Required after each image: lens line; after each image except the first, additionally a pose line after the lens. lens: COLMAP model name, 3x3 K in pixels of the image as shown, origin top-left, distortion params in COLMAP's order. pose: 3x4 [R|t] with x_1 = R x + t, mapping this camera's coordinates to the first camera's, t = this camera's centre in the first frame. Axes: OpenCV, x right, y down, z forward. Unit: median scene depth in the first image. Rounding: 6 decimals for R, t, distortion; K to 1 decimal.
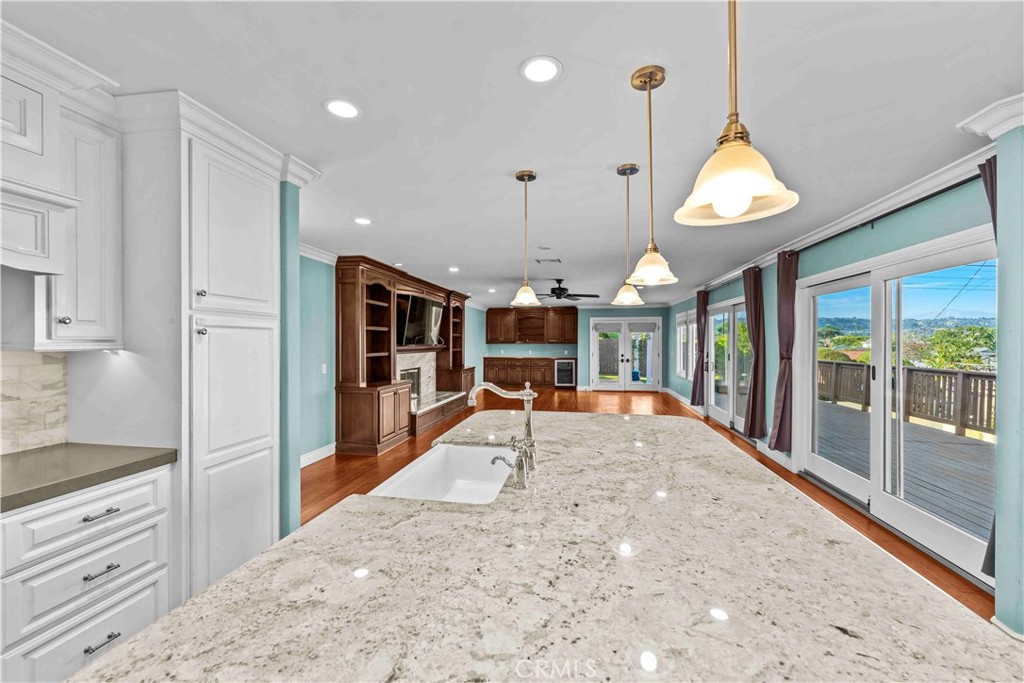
lens RADIAL K [[417.5, 0, 508.6], [0, 417.5, 343.6], [0, 0, 1]] dist [-0.001046, -0.000139]
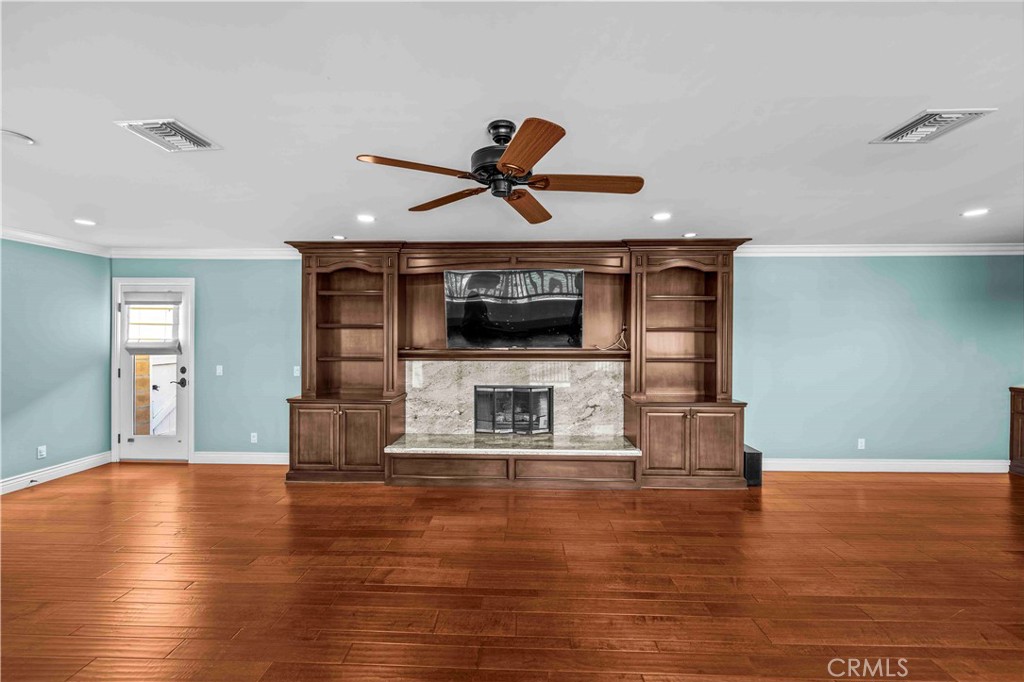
lens RADIAL K [[417.5, 0, 508.6], [0, 417.5, 343.1], [0, 0, 1]] dist [-0.001046, -0.000139]
pose [[0.154261, 0.005830, -0.988013, 1.693505], [-0.006135, 0.999969, 0.004942, -0.034153], [0.988011, 0.005299, 0.154292, 3.912208]]
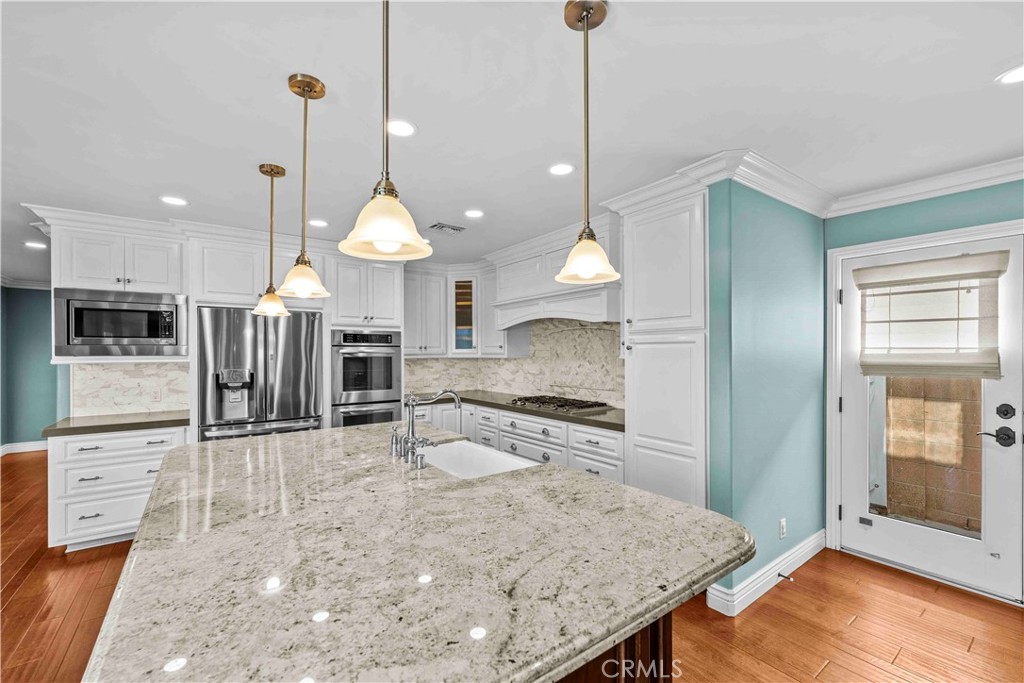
lens RADIAL K [[420.5, 0, 505.7], [0, 420.5, 349.0], [0, 0, 1]] dist [-0.001041, -0.000358]
pose [[-0.691063, -0.006224, -0.722768, 0.692419], [-0.001983, 0.999975, -0.006715, -0.015446], [0.722792, -0.003207, -0.691058, 1.924200]]
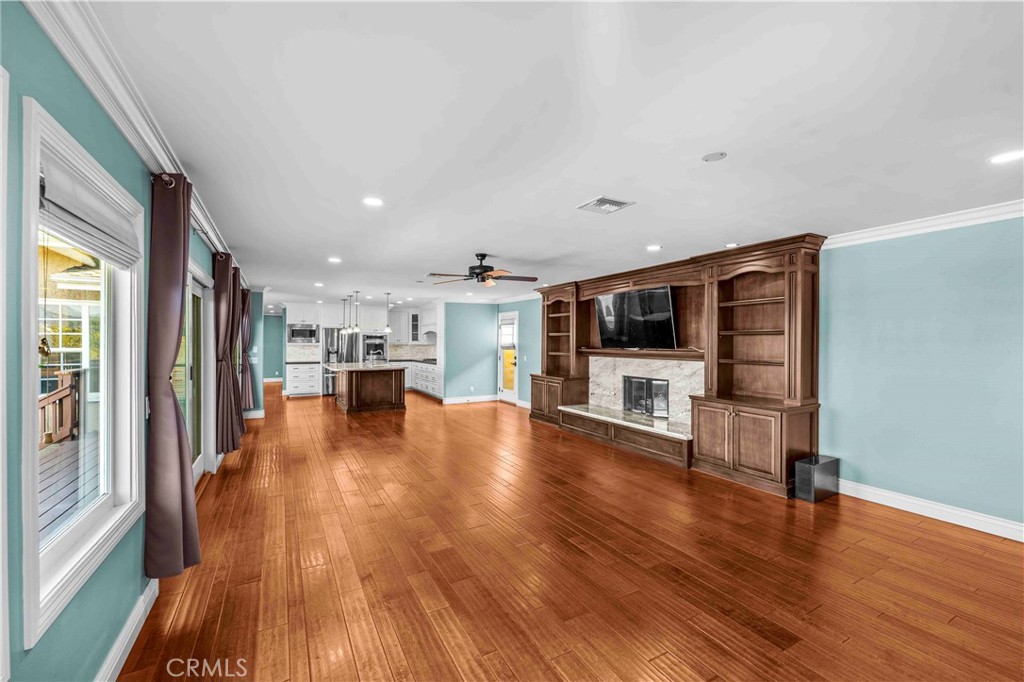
lens RADIAL K [[417.5, 0, 508.6], [0, 417.5, 343.1], [0, 0, 1]] dist [-0.001046, -0.000139]
pose [[-0.771412, -0.004499, -0.636320, 2.184752], [-0.008835, 0.999954, 0.003641, -0.039599], [0.636275, 0.008431, -0.771416, 6.426560]]
